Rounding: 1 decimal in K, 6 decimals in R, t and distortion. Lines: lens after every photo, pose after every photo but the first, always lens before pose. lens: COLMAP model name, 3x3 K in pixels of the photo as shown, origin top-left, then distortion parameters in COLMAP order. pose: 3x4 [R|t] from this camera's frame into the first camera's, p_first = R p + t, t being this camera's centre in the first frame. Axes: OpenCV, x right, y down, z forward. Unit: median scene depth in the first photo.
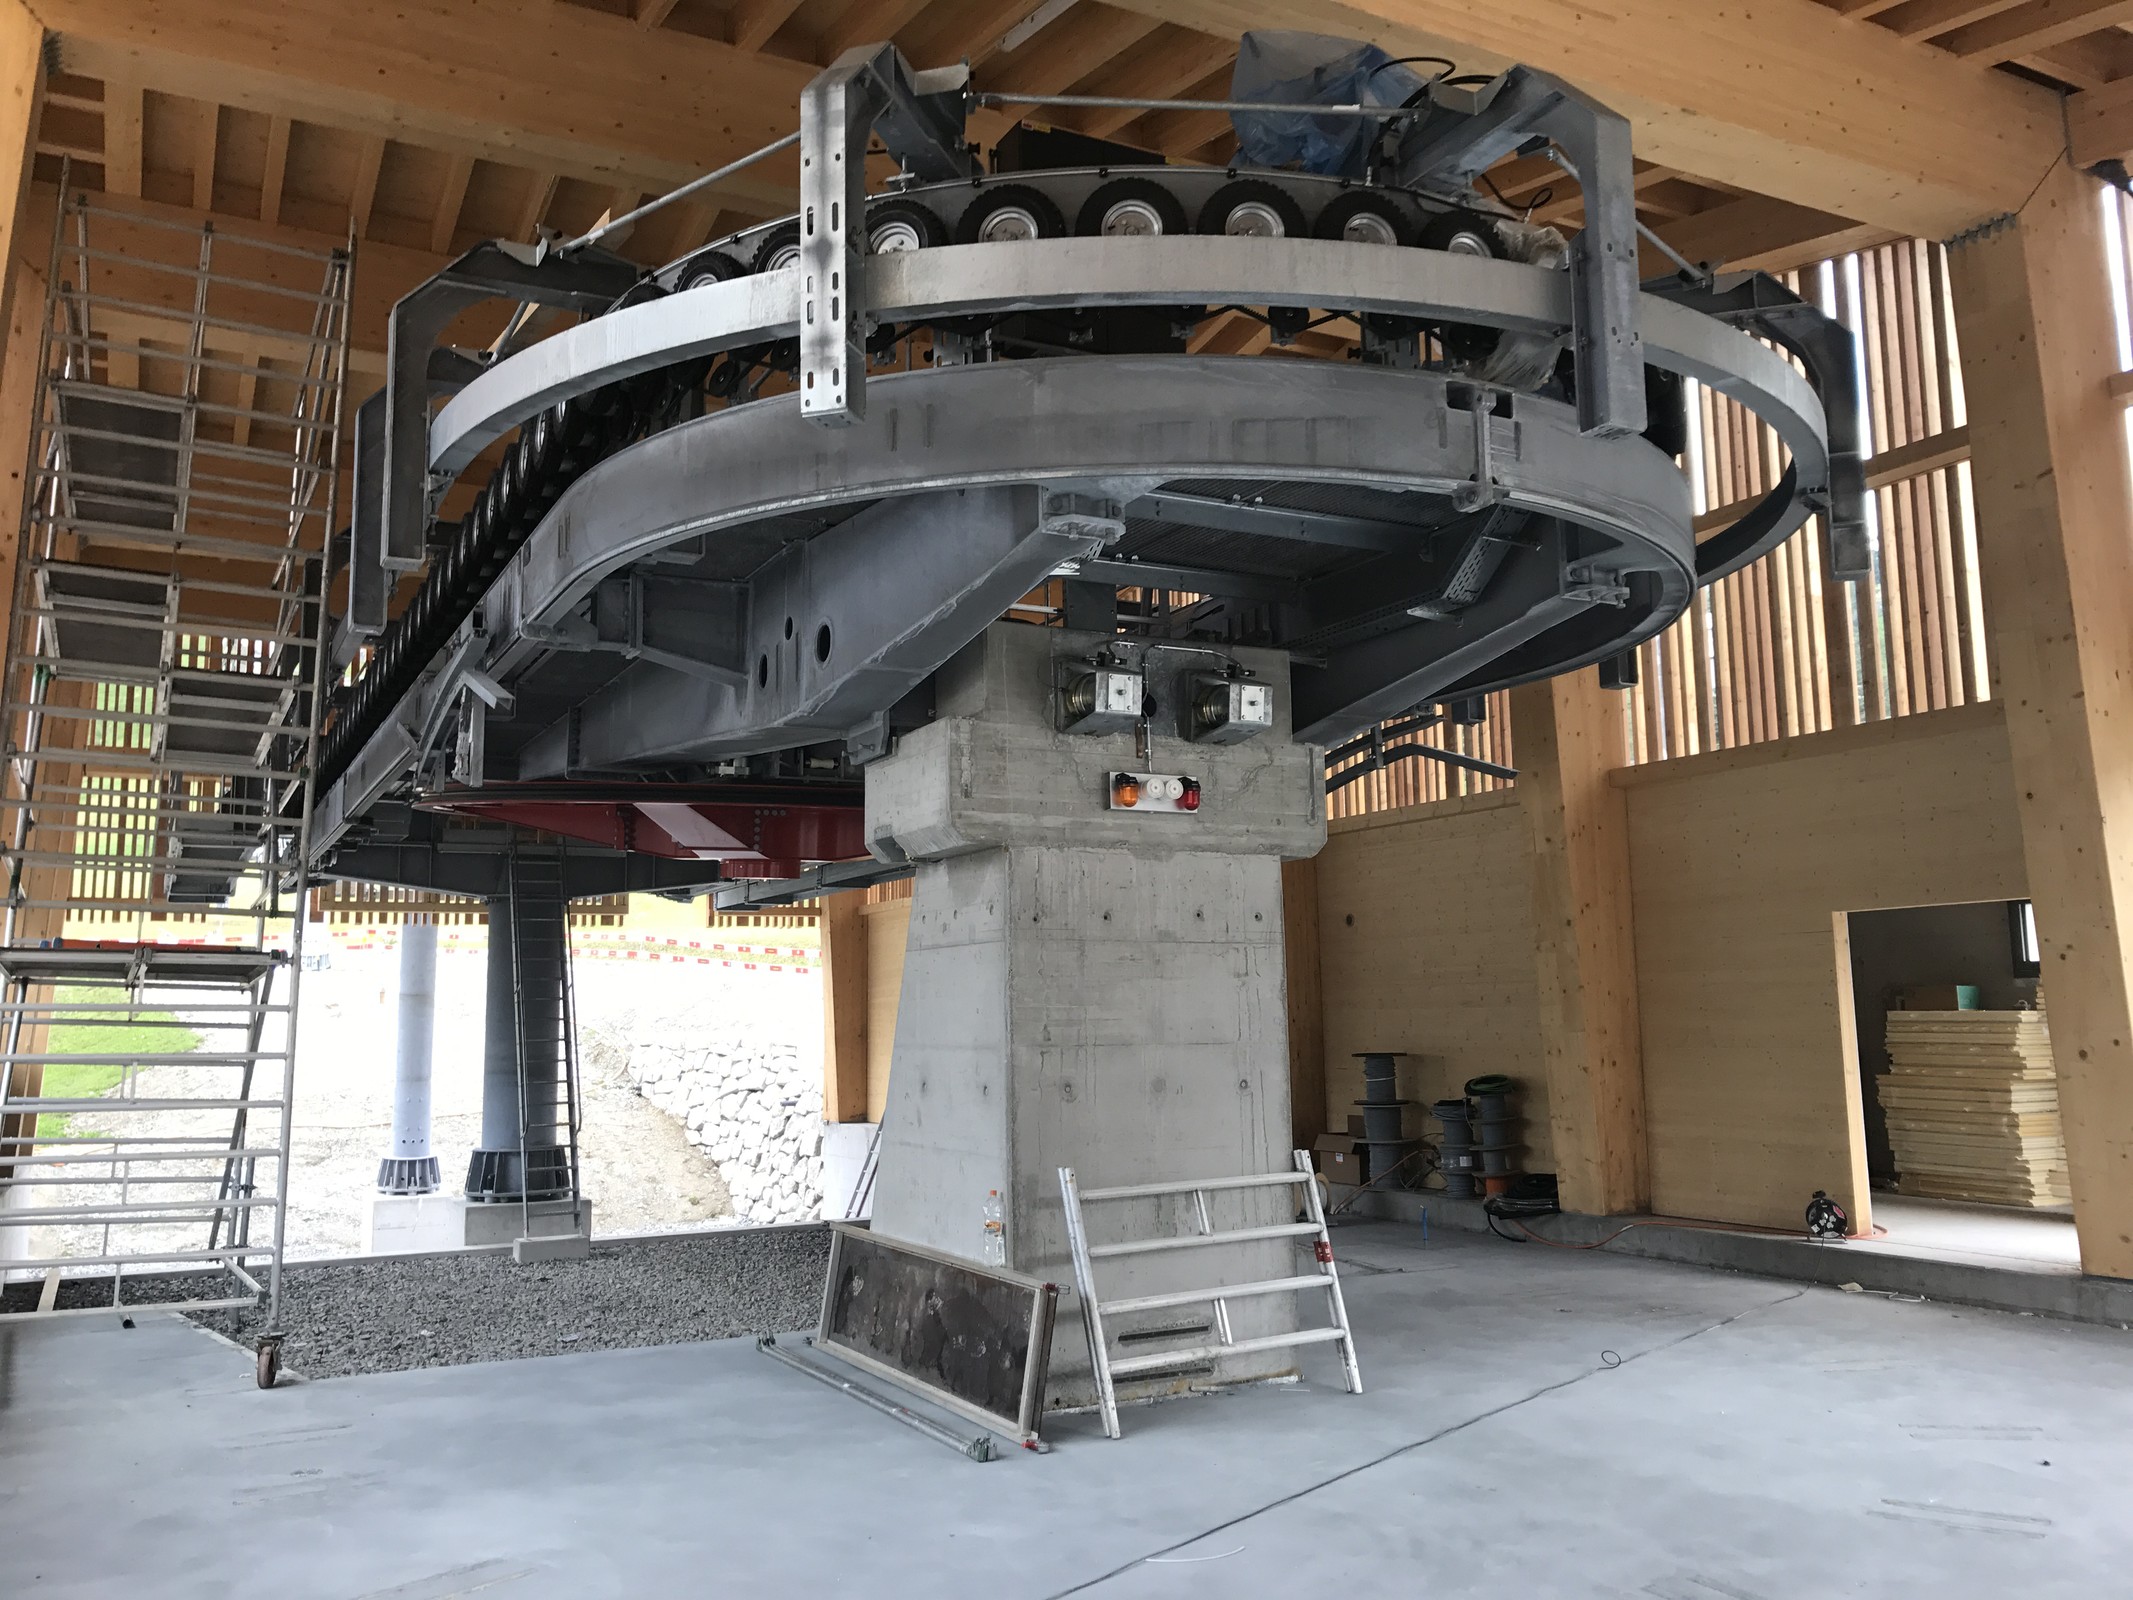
lens RADIAL K [[1726.6, 0, 1064.8], [0, 1726.6, 792.9], [0, 0, 1]] dist [0.012129, 0.003290]
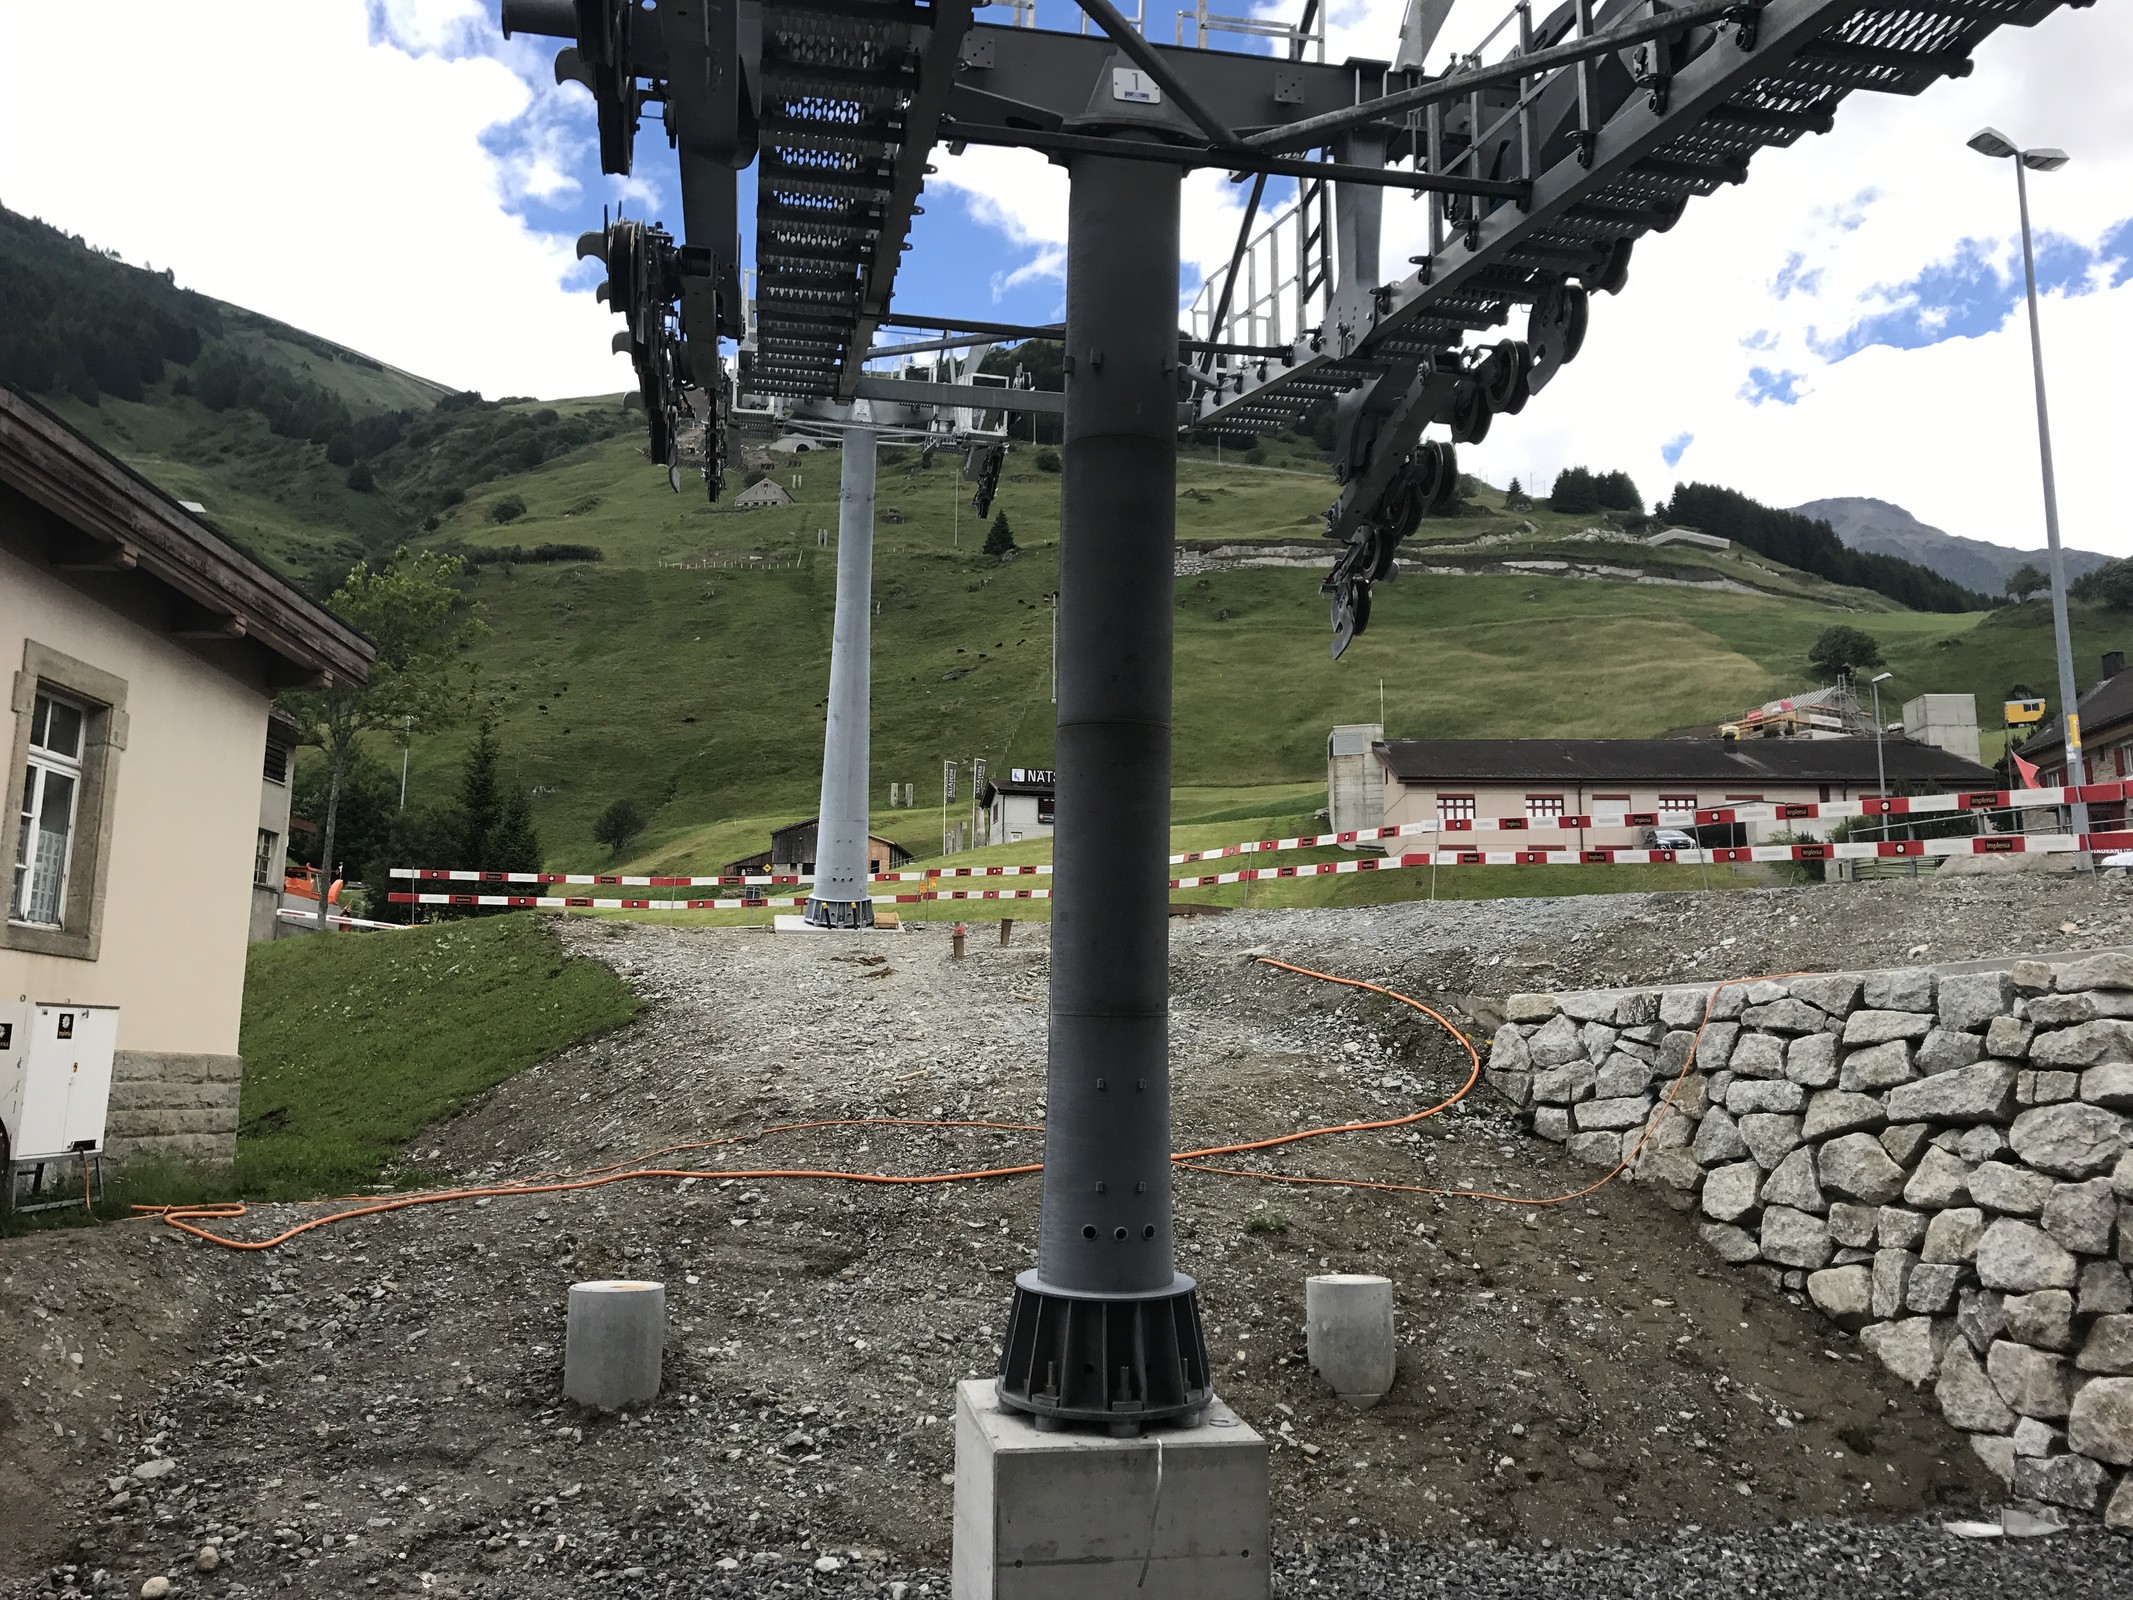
lens RADIAL K [[1726.6, 0, 1063.5], [0, 1726.6, 802.3], [0, 0, 1]] dist [0.012129, 0.003290]
pose [[0.955926, -0.030056, -0.292065, -0.262674], [0.018192, 0.998899, -0.043253, 0.125100], [0.293044, 0.036034, 0.955420, 0.634231]]
